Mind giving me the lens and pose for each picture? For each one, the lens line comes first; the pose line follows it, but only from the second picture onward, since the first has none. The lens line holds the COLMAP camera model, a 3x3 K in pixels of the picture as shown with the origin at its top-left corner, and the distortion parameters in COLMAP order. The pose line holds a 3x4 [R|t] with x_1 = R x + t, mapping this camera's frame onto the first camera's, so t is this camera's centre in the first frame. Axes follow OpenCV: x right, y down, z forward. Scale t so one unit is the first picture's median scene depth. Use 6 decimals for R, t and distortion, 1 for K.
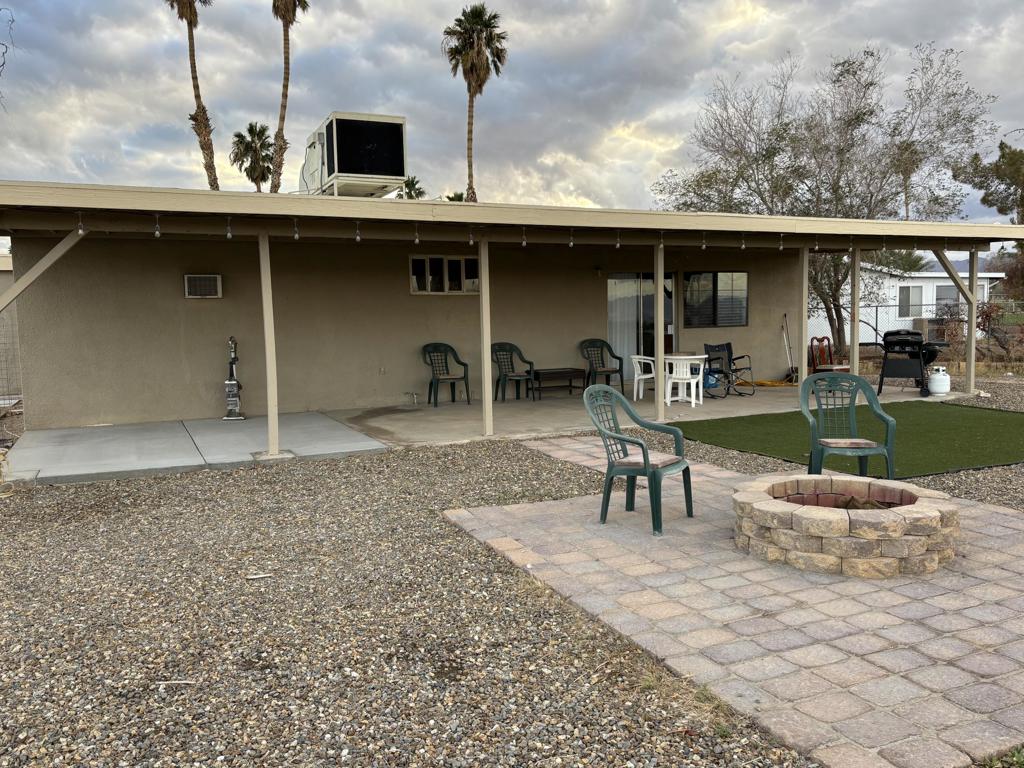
lens RADIAL K [[796.9, 0, 512.0], [0, 796.9, 384.0], [0, 0, 1]] dist [-0.002076, -0.003756]
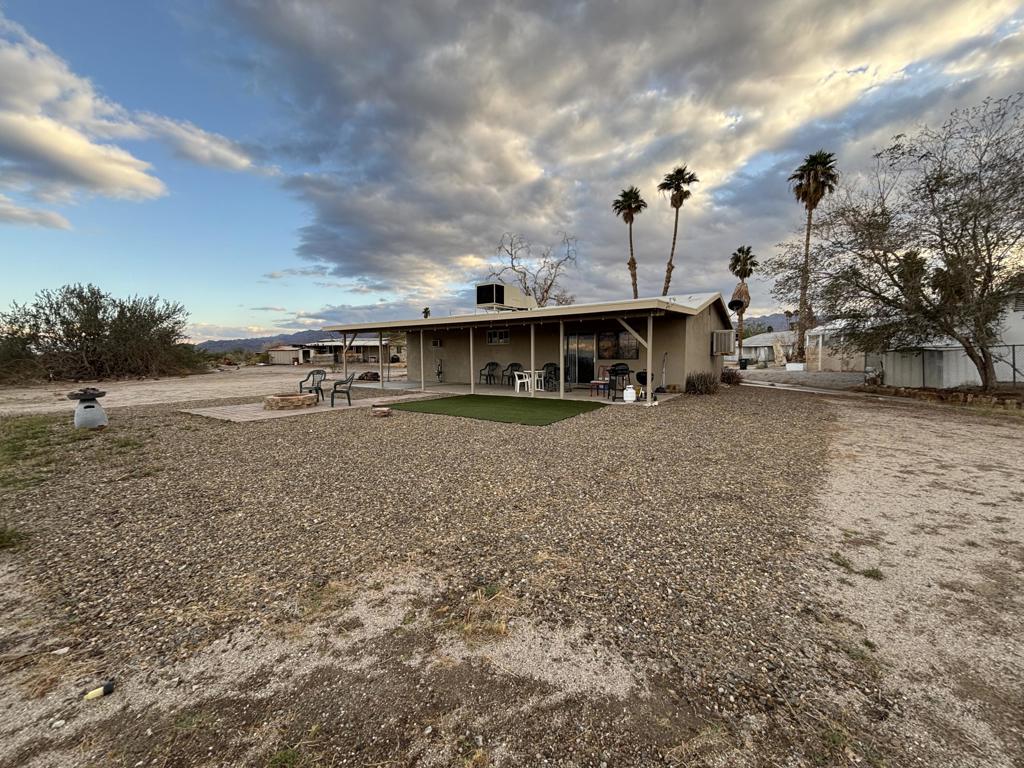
lens RADIAL K [[413.1, 0, 500.7], [0, 413.1, 381.5], [0, 0, 1]] dist [-0.001871, -0.000182]
pose [[0.474450, 0.075814, -0.877012, 1.115817], [-0.083247, 0.995684, 0.041037, -0.036658], [0.876337, 0.053539, 0.478713, 0.278837]]
